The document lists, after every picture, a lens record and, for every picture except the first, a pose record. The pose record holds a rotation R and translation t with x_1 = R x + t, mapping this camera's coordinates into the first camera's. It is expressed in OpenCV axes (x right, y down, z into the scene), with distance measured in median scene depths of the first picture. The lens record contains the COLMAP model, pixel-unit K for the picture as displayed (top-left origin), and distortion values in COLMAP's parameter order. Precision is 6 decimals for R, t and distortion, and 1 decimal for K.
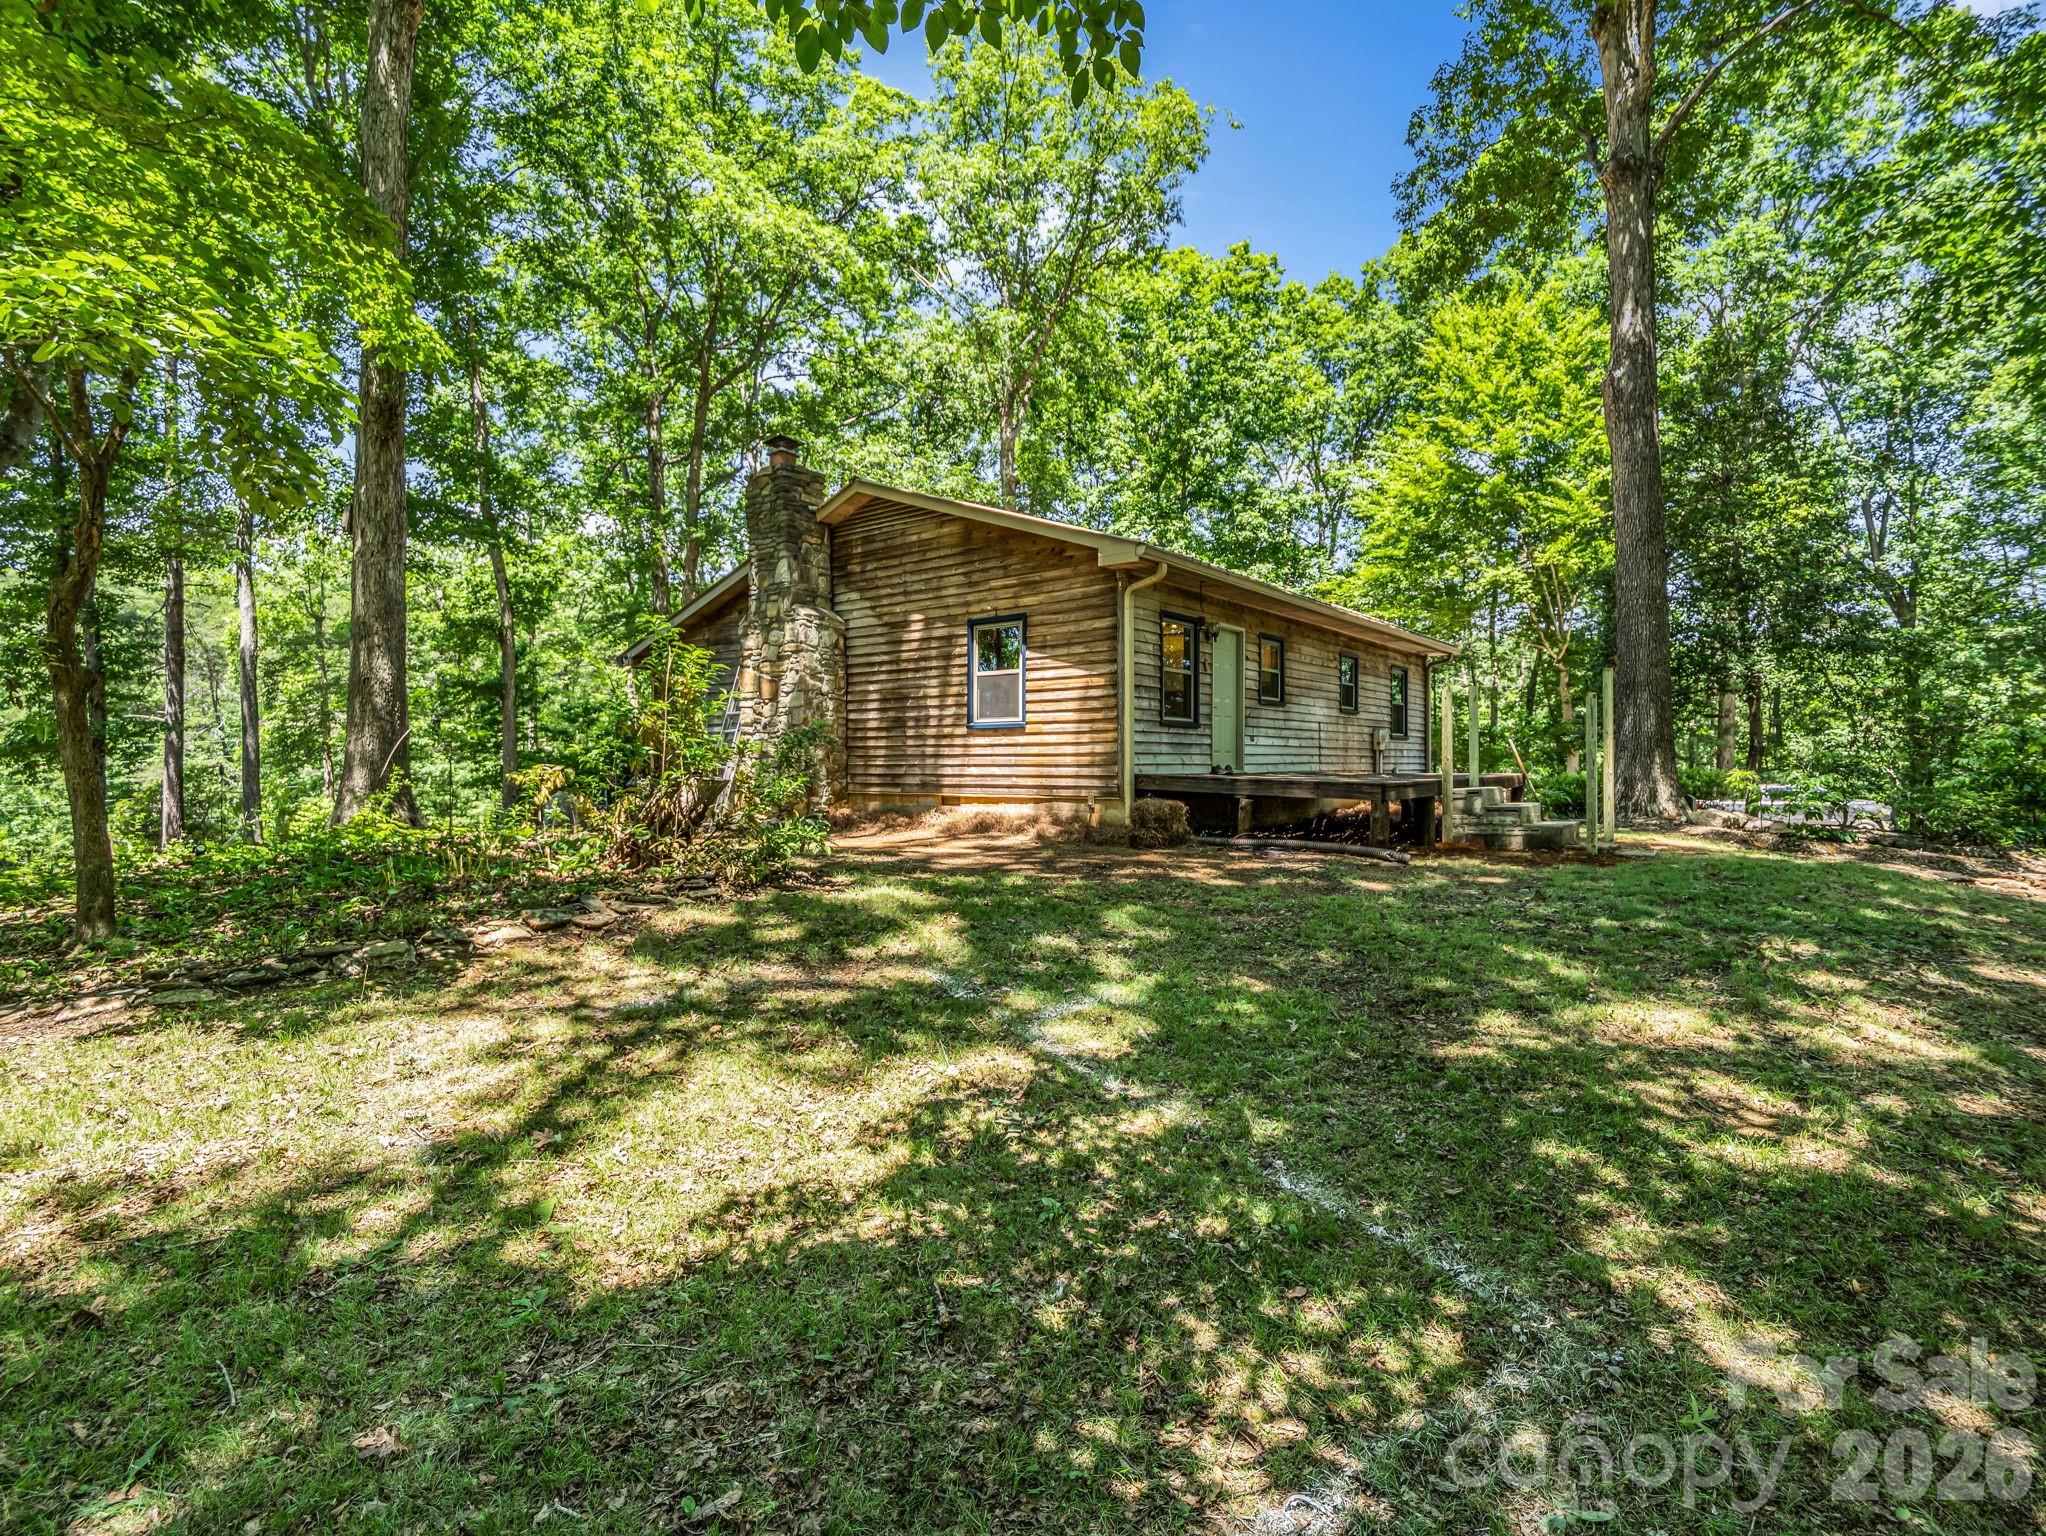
lens RADIAL K [[1021.5, 0, 1027.2], [0, 1021.5, 760.3], [0, 0, 1]] dist [-0.014323, -0.002607]
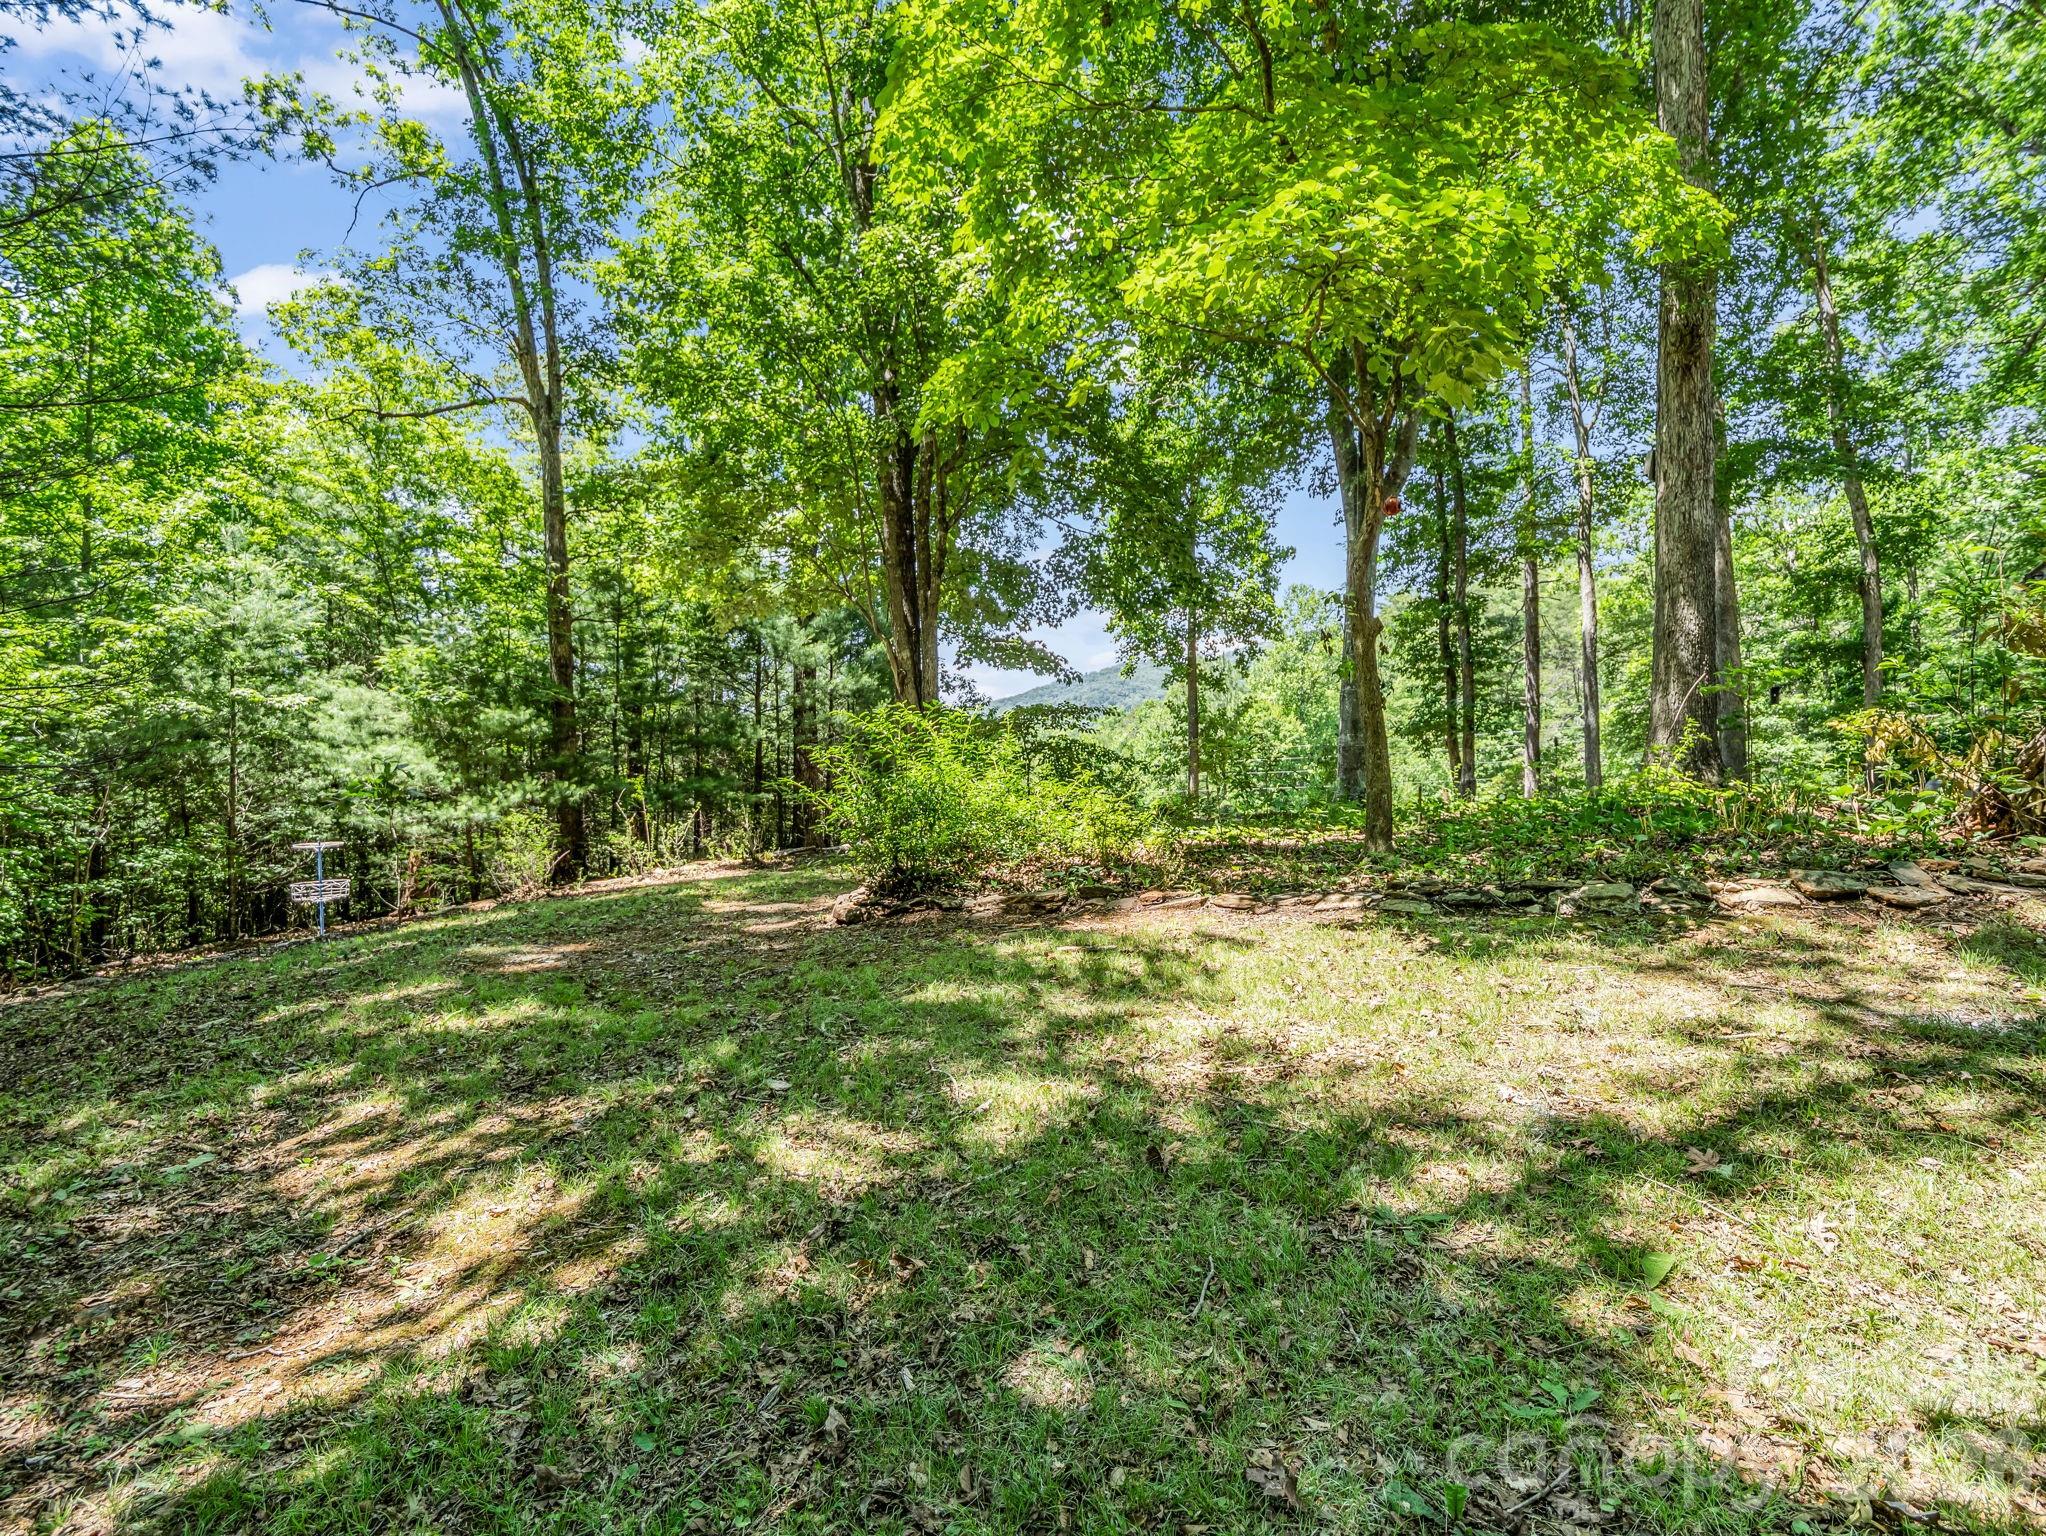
lens RADIAL K [[1021.5, 0, 1008.9], [0, 1021.5, 754.6], [0, 0, 1]] dist [-0.014323, -0.002607]
pose [[0.368940, 0.004515, -0.929442, -0.022807], [-0.001040, 0.999990, 0.004445, 0.065331], [0.929453, -0.000673, 0.368941, 0.210604]]
